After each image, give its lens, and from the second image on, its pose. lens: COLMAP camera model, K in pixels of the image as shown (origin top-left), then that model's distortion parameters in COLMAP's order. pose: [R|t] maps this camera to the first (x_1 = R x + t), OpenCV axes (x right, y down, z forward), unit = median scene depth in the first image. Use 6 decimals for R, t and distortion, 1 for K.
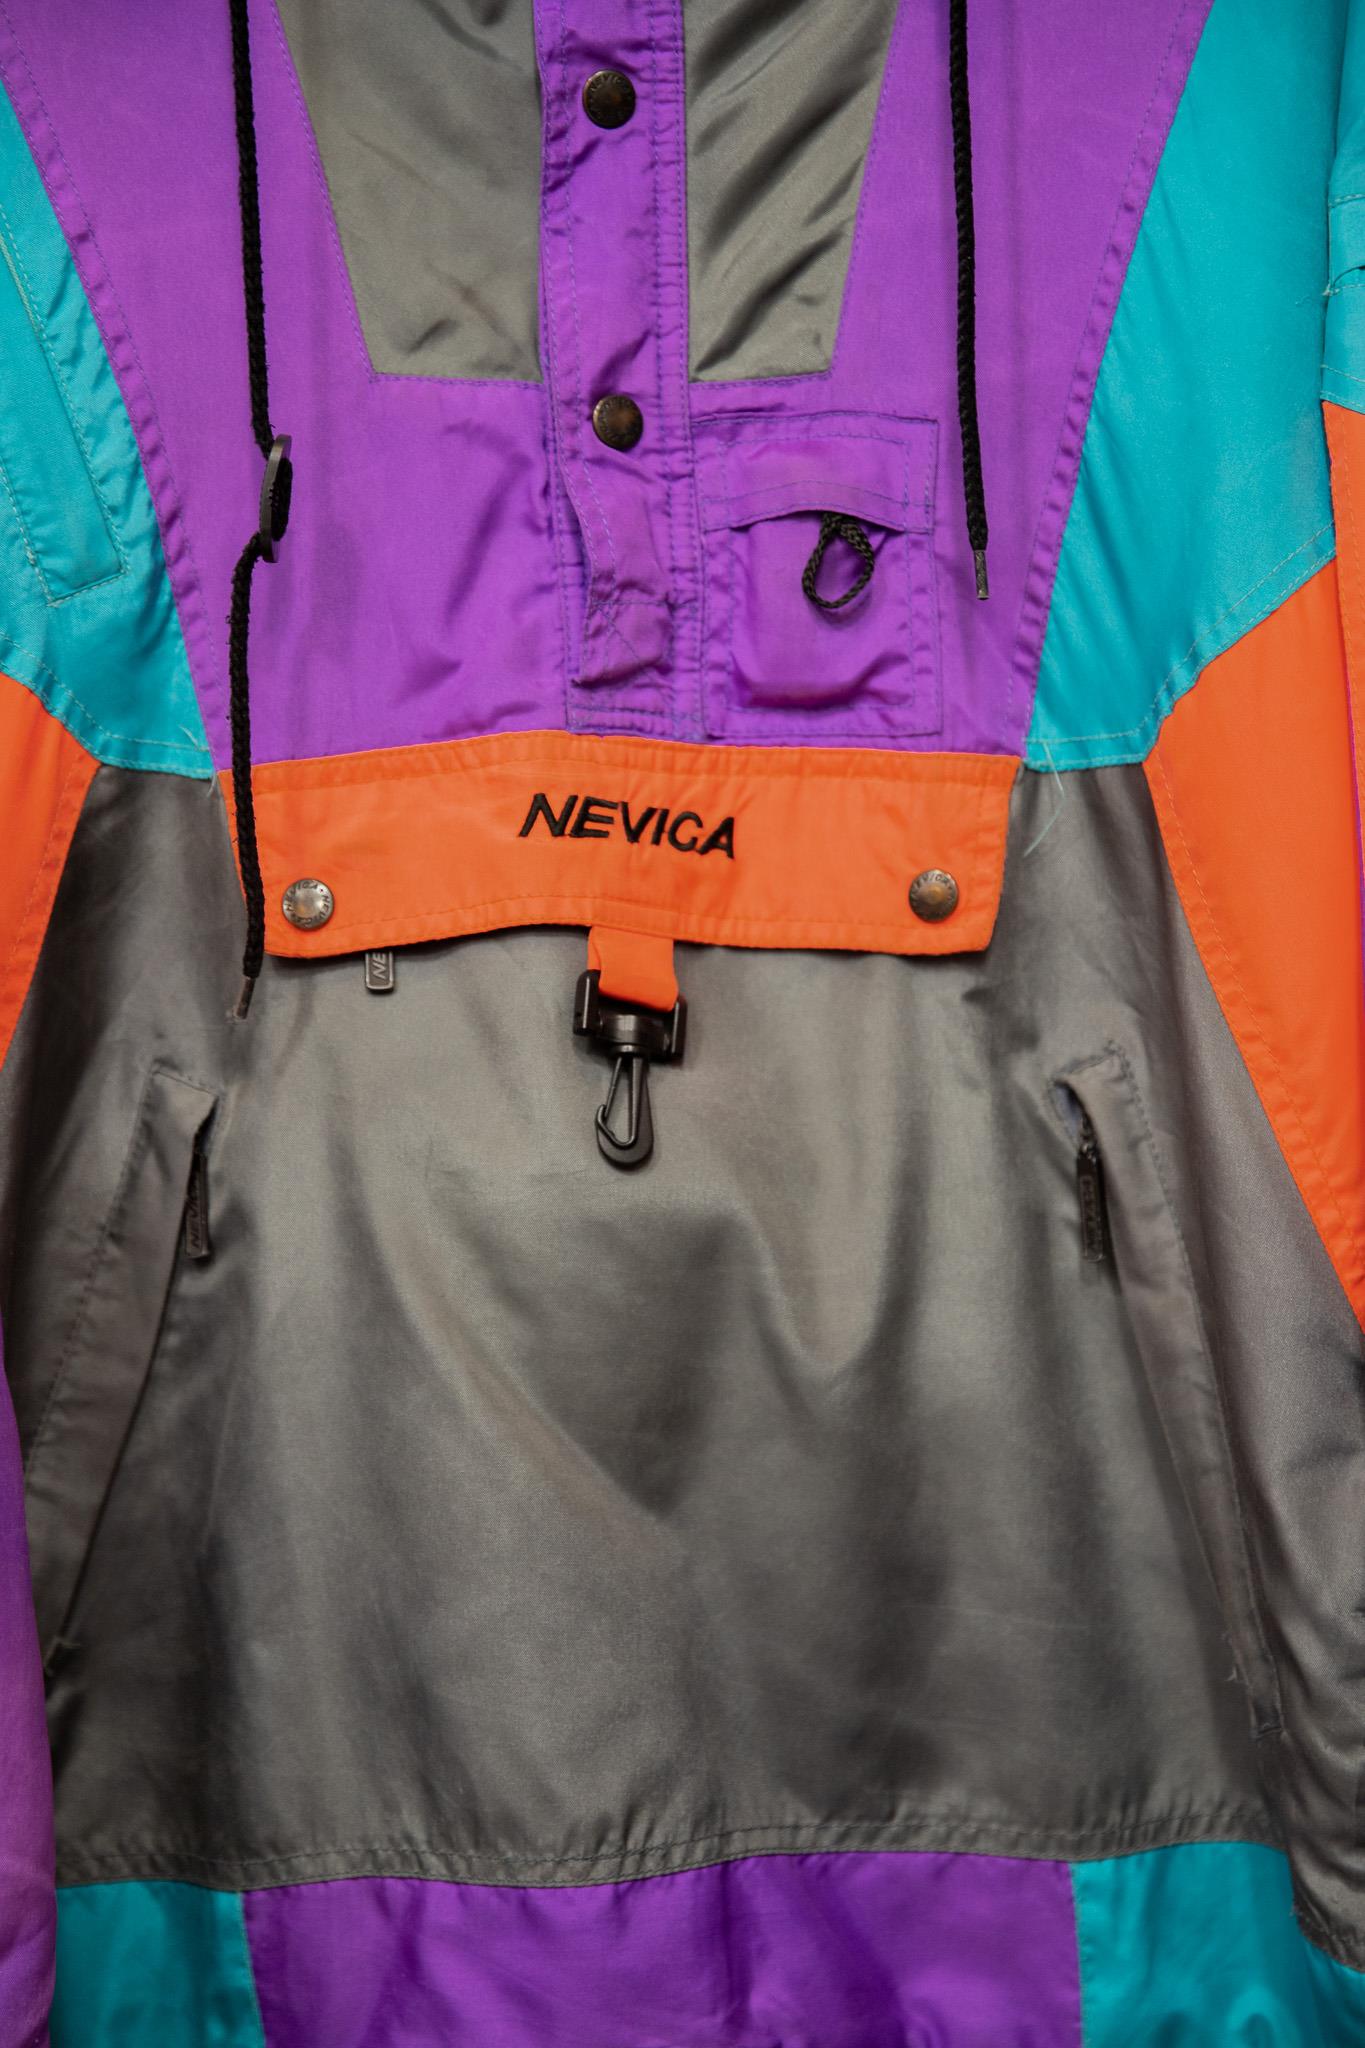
lens RADIAL K [[3761.6, 0, 677.4], [0, 3761.6, 1014.0], [0, 0, 1]] dist [0.157032, 0.000000]
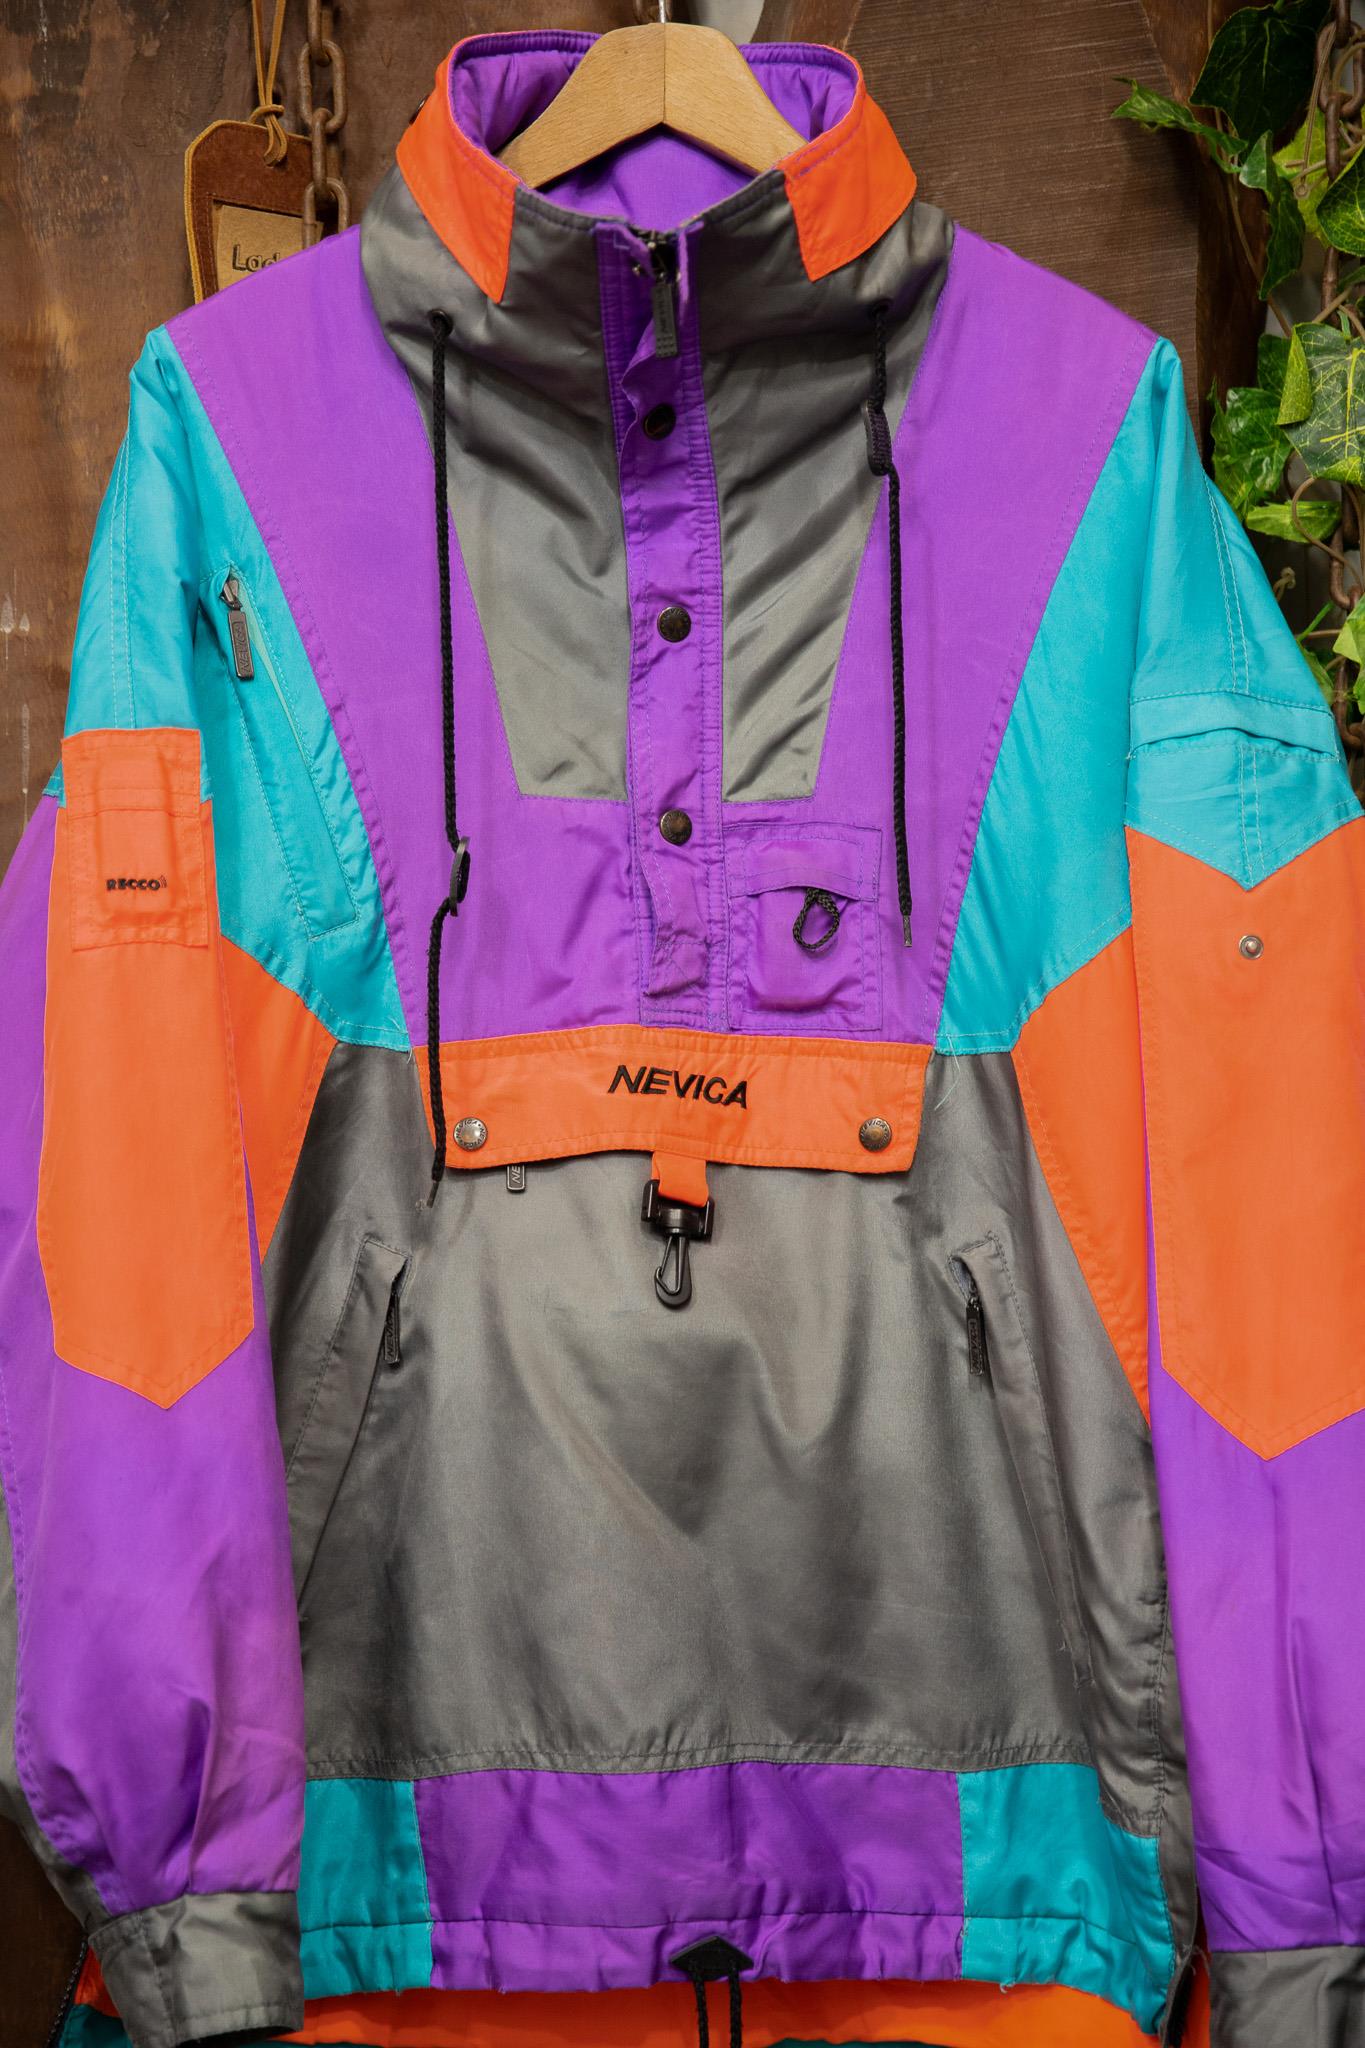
lens RADIAL K [[3658.7, 0, 687.8], [0, 3658.7, 1030.3], [0, 0, 1]] dist [0.151401, 0.000000]
pose [[0.999844, 0.016768, 0.005462, -0.017719], [-0.016475, 0.998613, -0.049997, 0.002077], [-0.006292, 0.049899, 0.998734, -0.502224]]
